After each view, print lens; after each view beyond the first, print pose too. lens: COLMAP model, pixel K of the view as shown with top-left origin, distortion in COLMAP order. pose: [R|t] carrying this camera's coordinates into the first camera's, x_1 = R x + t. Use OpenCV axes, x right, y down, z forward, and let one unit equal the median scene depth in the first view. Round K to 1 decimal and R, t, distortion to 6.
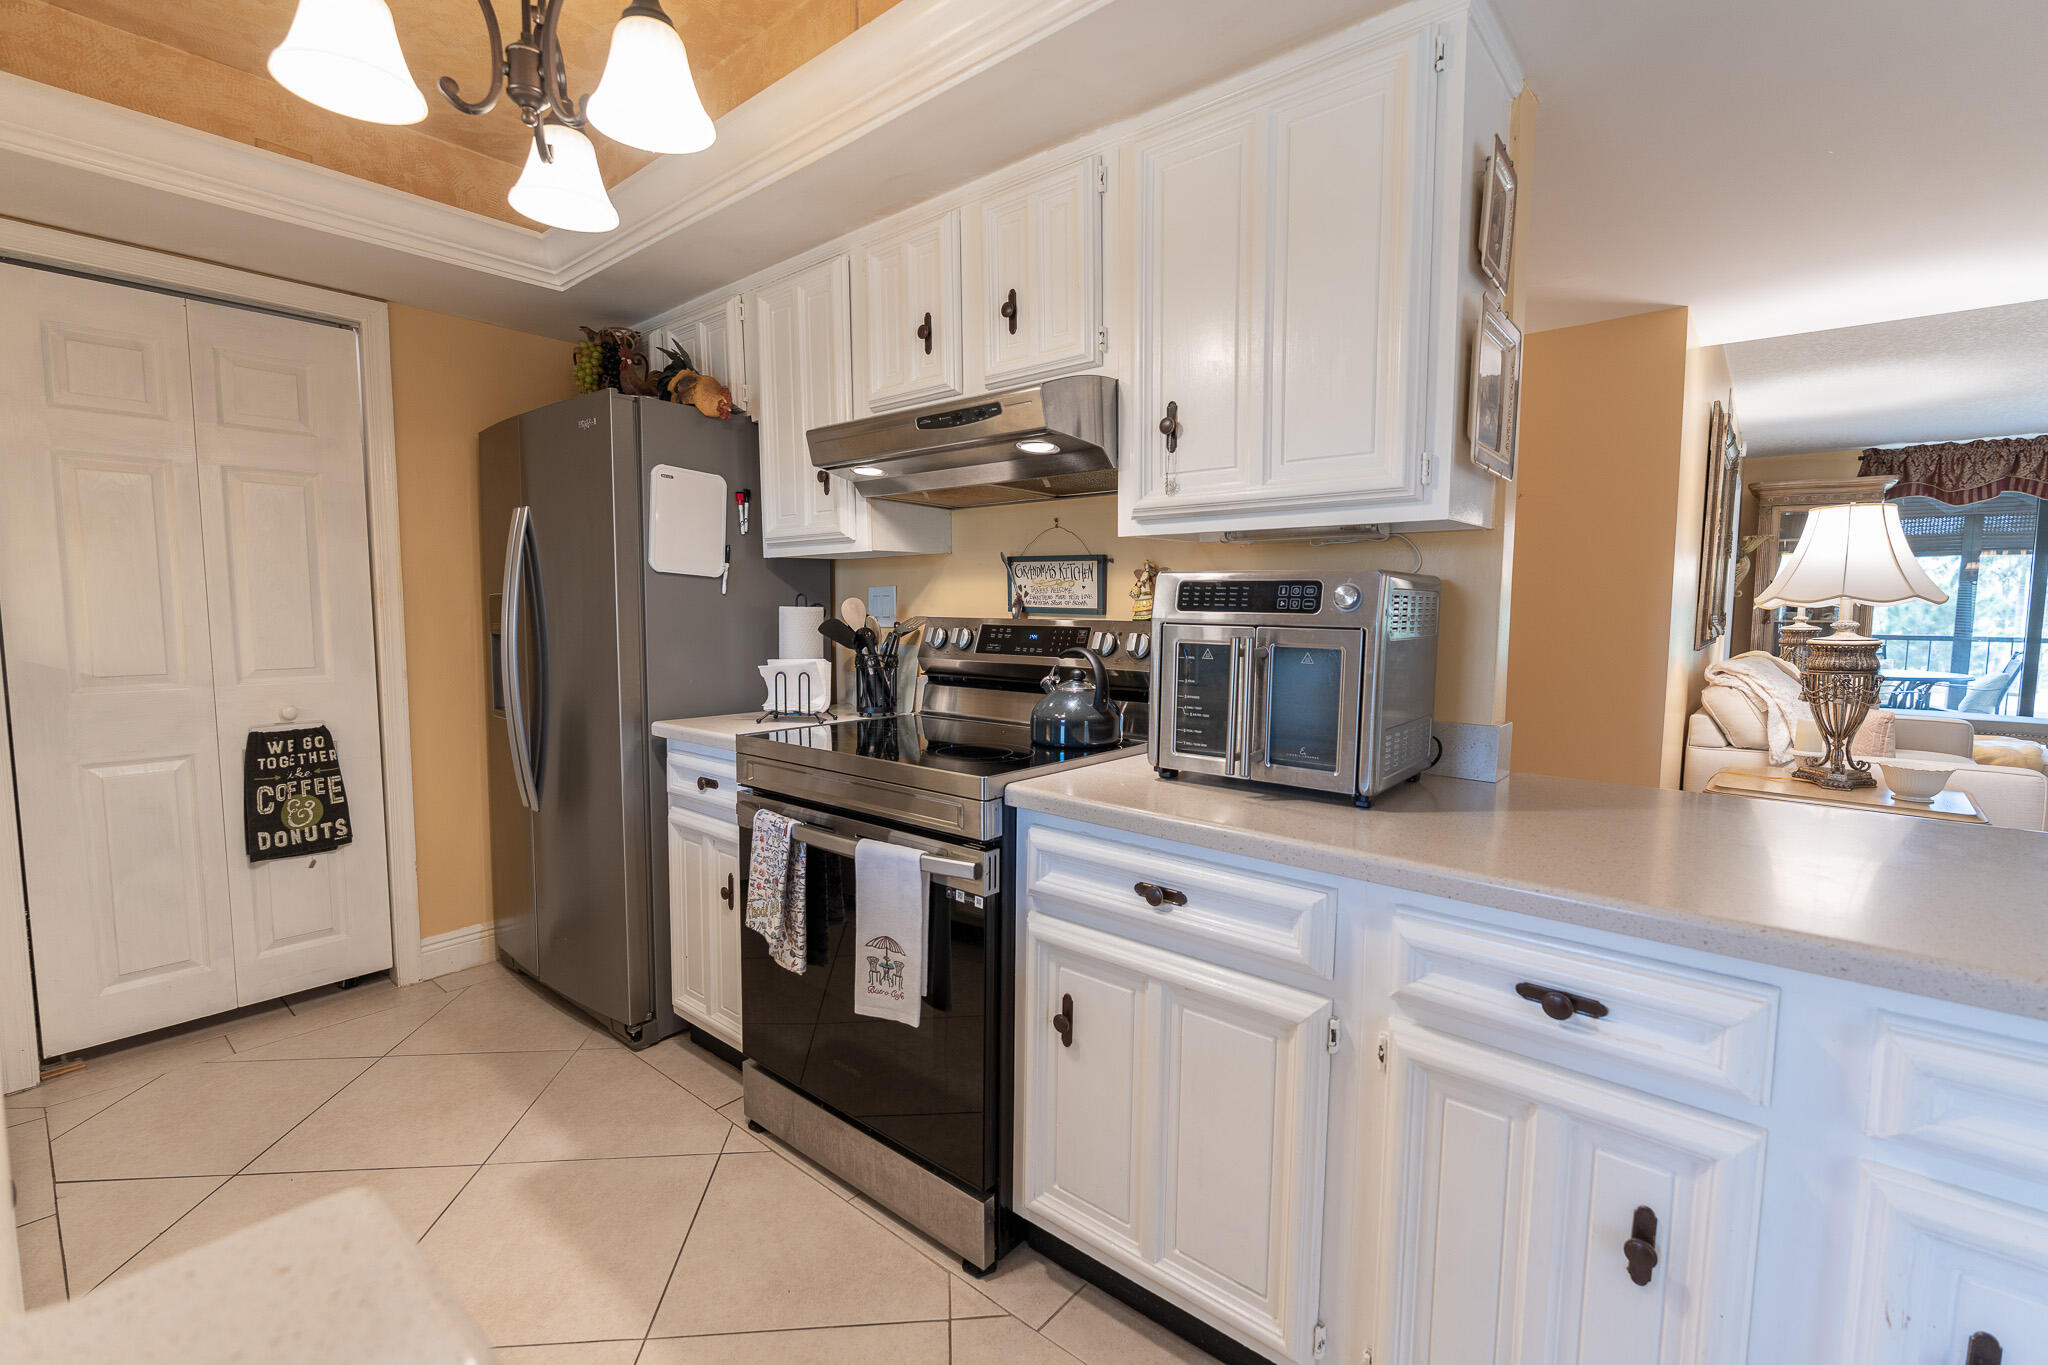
lens RADIAL K [[887.6, 0, 1021.6], [0, 887.6, 683.1], [0, 0, 1]] dist [-0.015538, -0.000141]
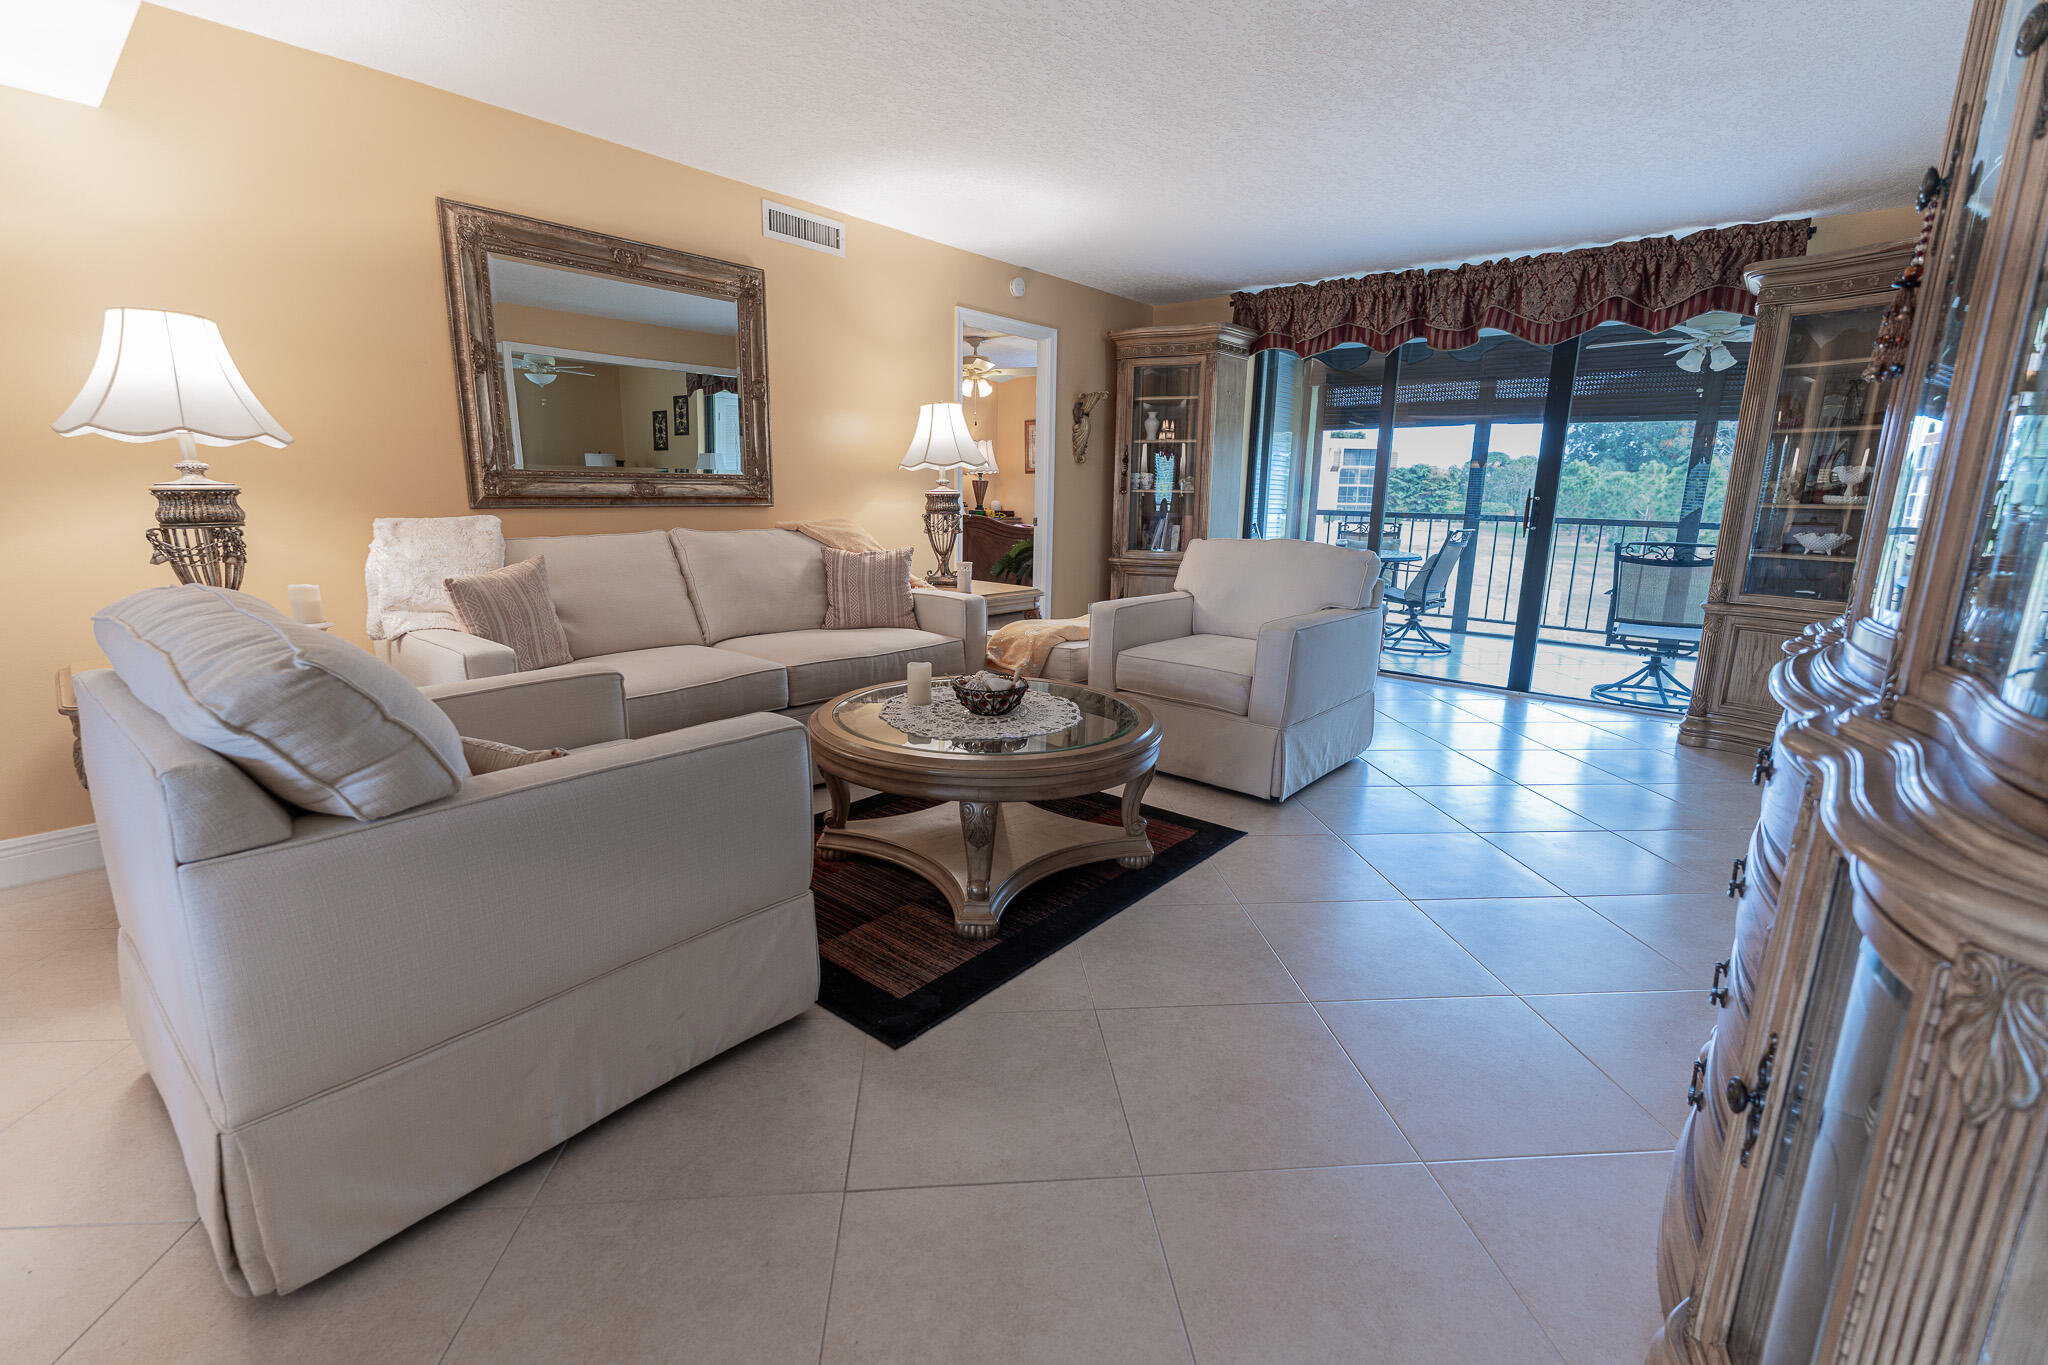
lens RADIAL K [[887.6, 0, 1024.7], [0, 887.6, 681.0], [0, 0, 1]] dist [-0.015538, -0.000141]
pose [[0.999865, 0.006673, 0.015015, 0.744430], [-0.008505, 0.992059, 0.125489, 0.009999], [-0.014058, -0.125599, 0.991981, 0.071469]]
